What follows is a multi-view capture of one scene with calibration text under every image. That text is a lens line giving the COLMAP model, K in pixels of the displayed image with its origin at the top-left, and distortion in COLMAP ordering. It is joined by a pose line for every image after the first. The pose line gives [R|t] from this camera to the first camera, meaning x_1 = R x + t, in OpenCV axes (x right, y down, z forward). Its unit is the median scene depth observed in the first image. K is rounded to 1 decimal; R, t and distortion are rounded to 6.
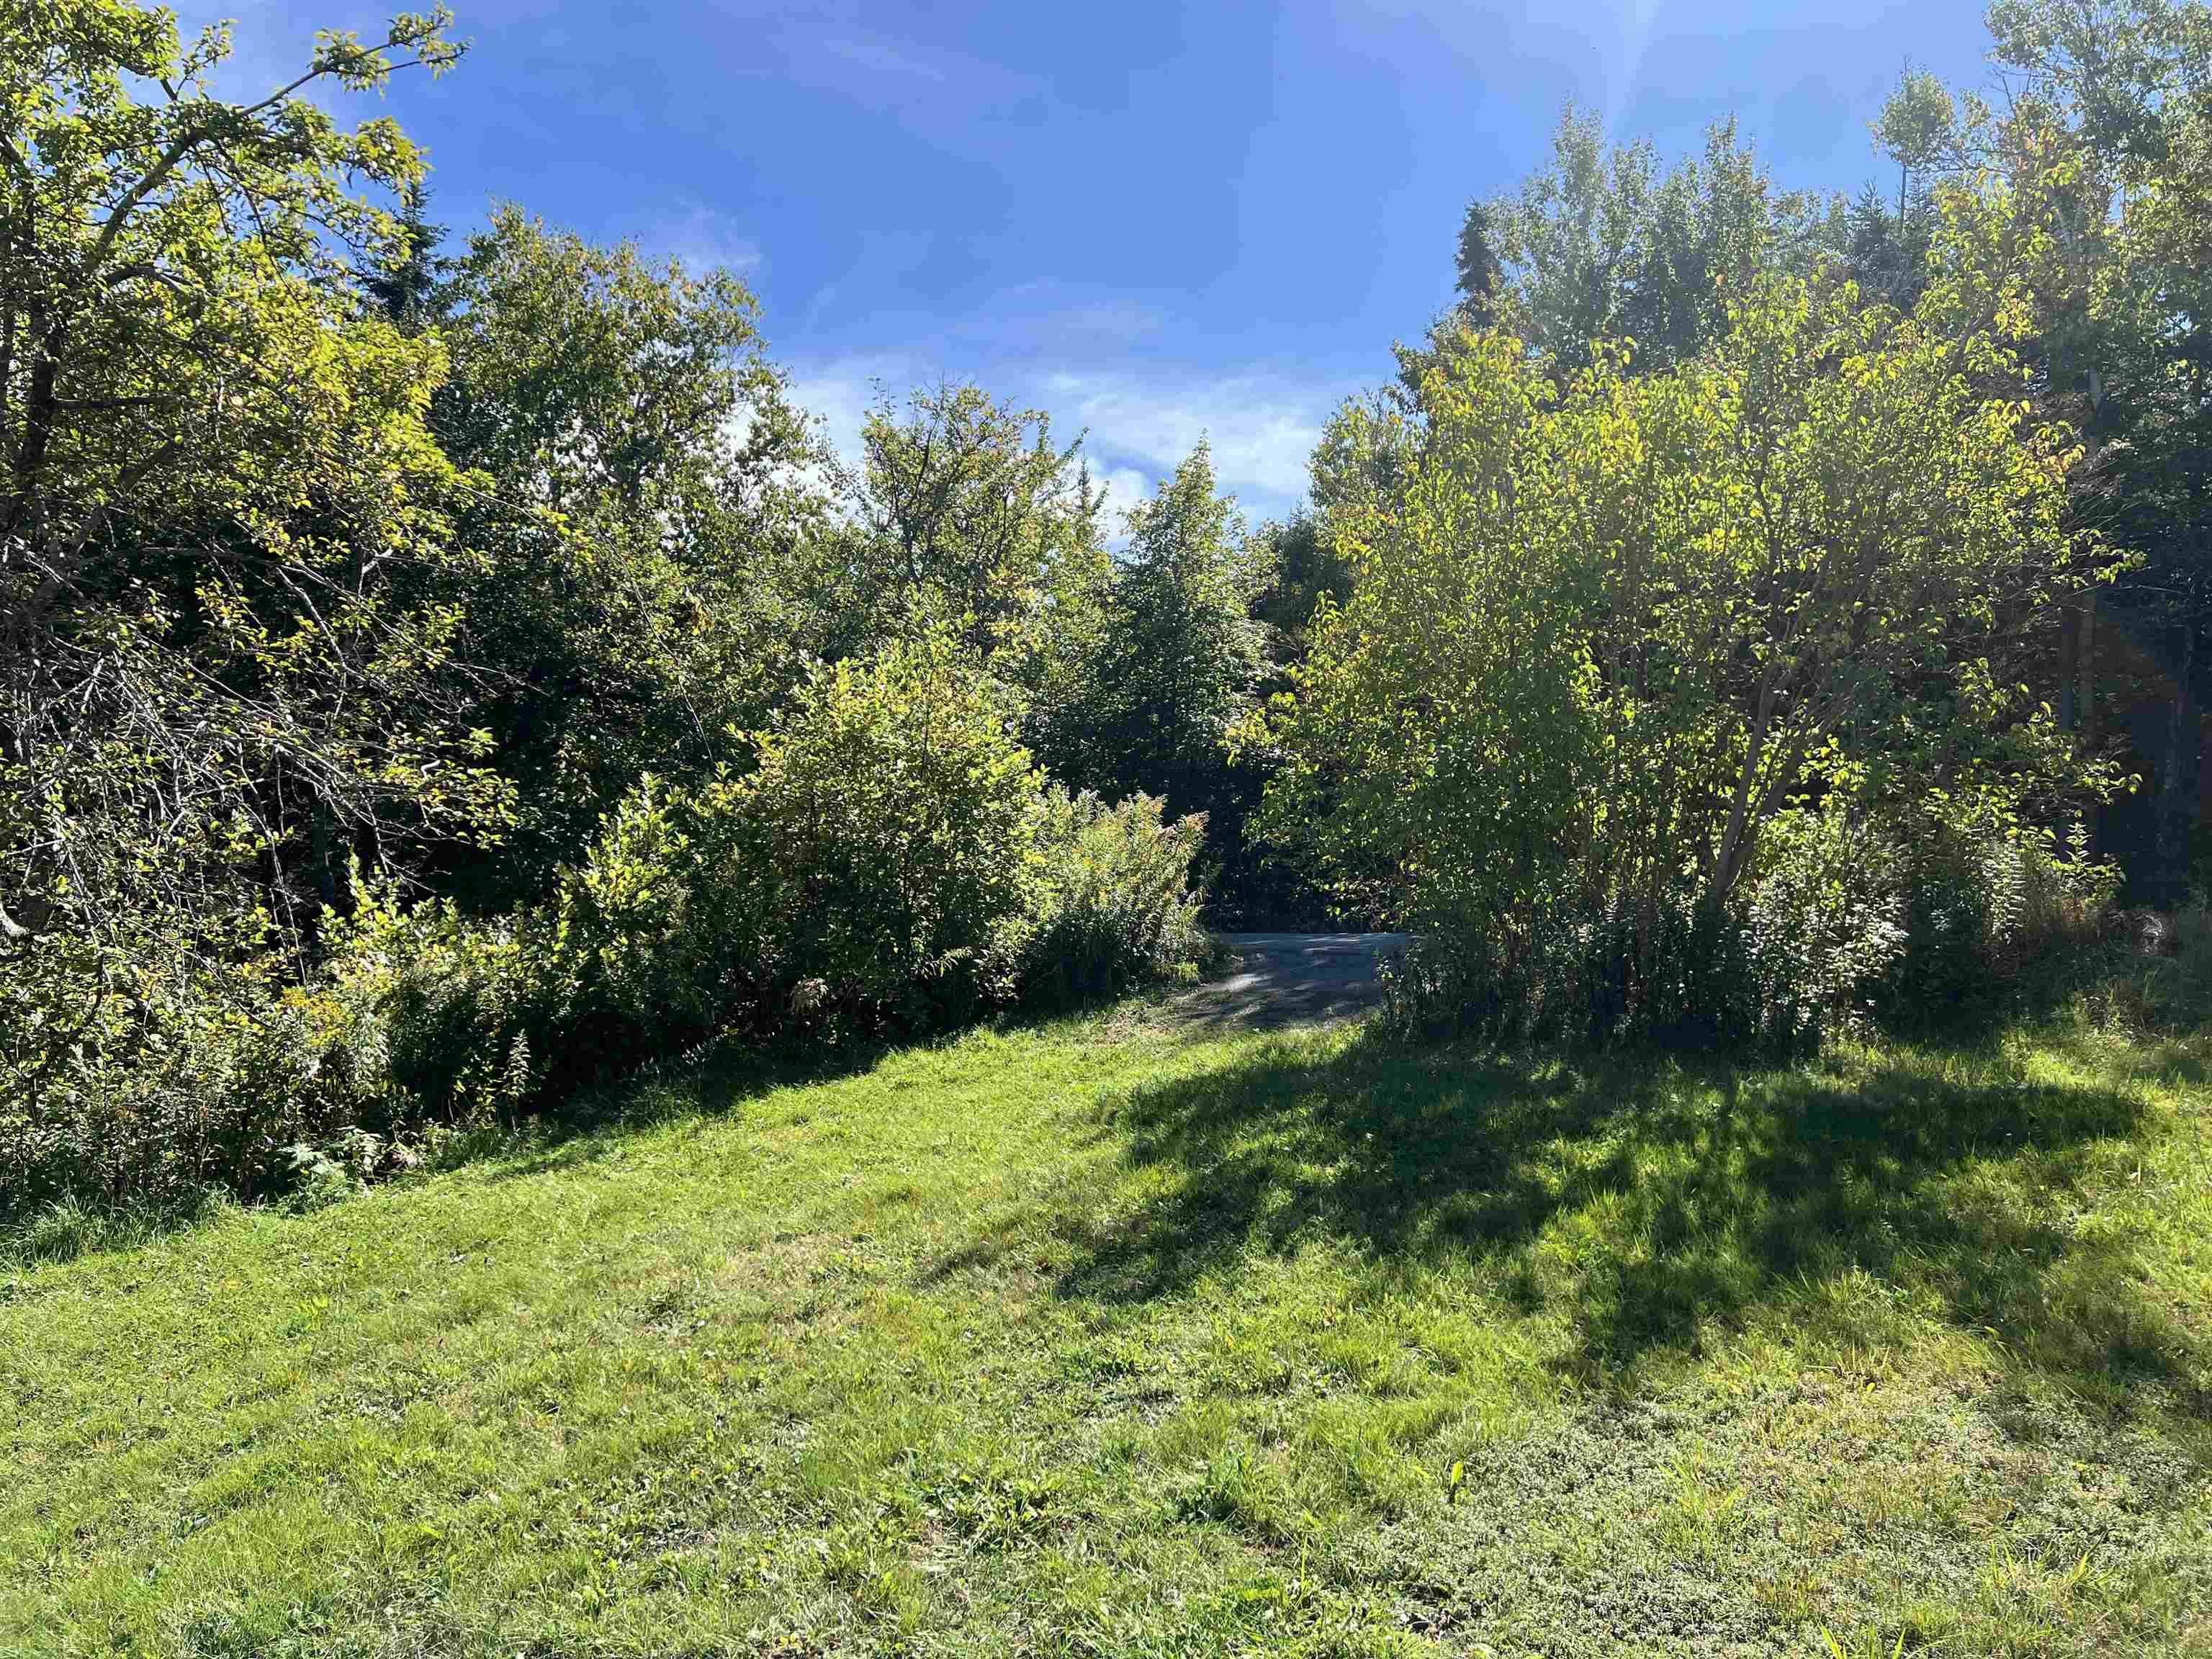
lens RADIAL K [[1725.2, 0, 1106.0], [0, 1725.2, 829.5], [0, 0, 1]] dist [0.151869, -0.248089]
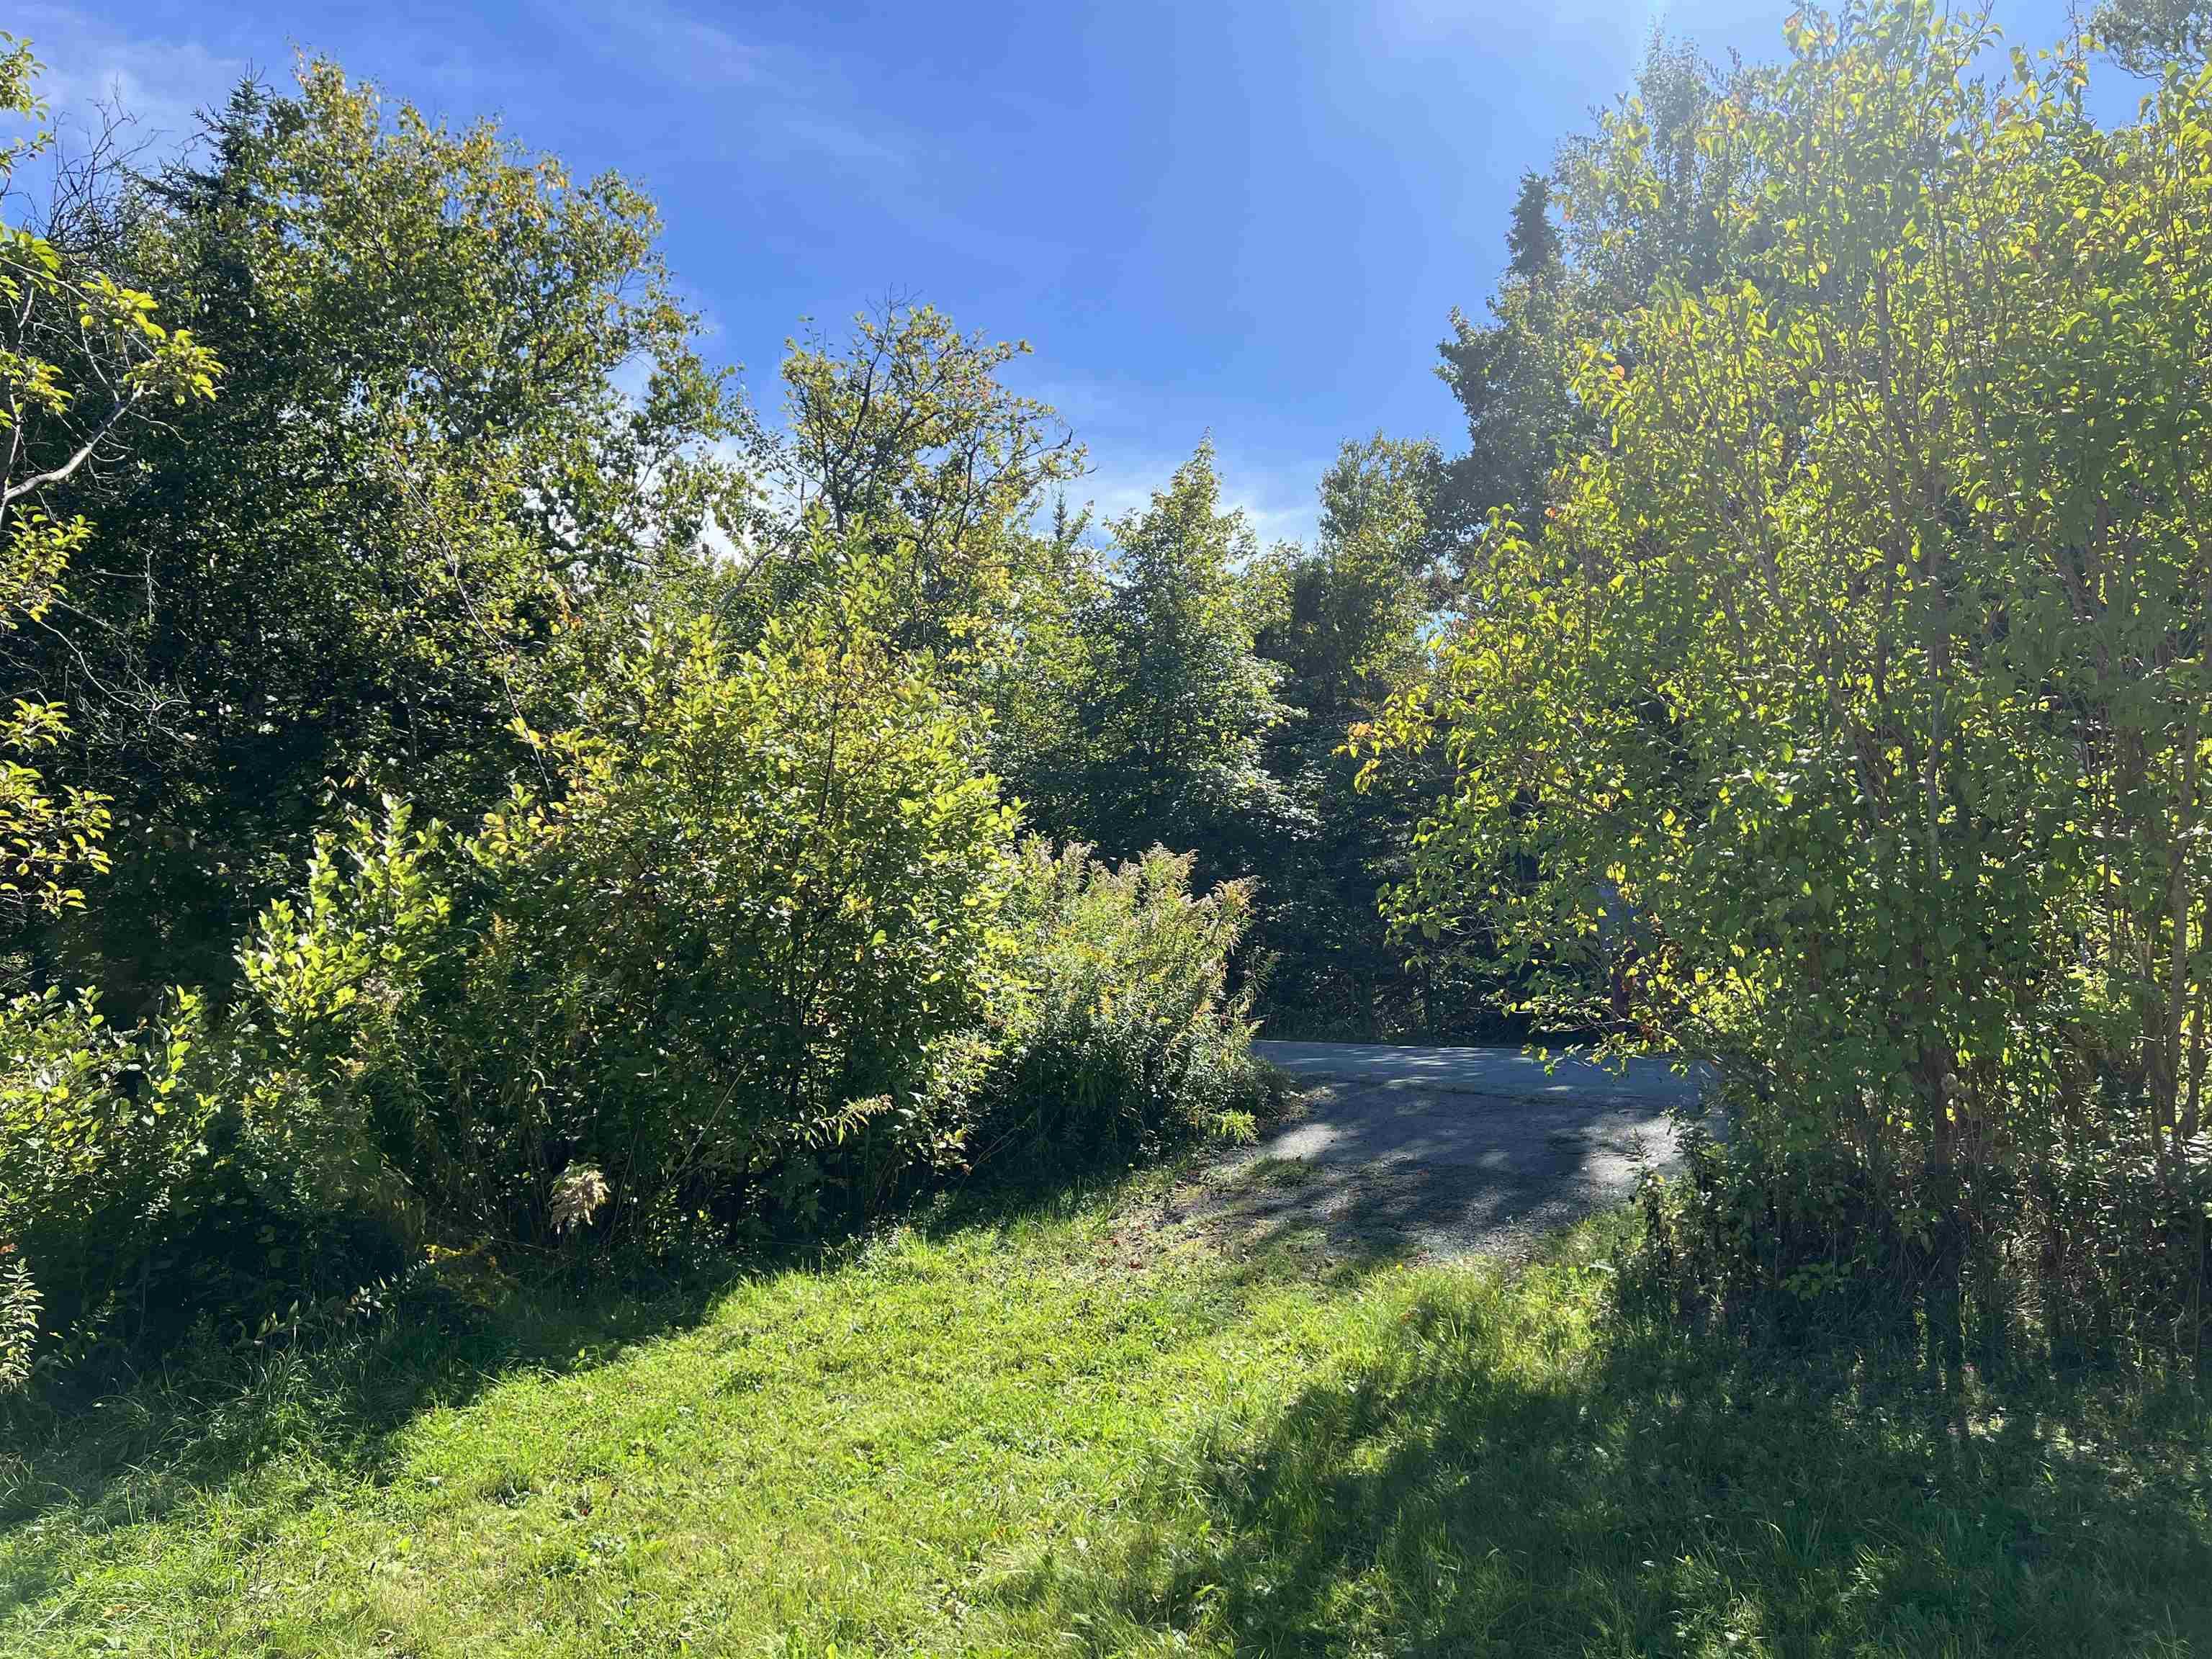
lens RADIAL K [[1725.2, 0, 1106.0], [0, 1725.2, 829.5], [0, 0, 1]] dist [0.151869, -0.248089]
pose [[0.999529, 0.021150, 0.022225, -0.017014], [-0.020210, 0.998925, -0.041722, 0.000696], [-0.023083, 0.041253, 0.998882, 0.342557]]
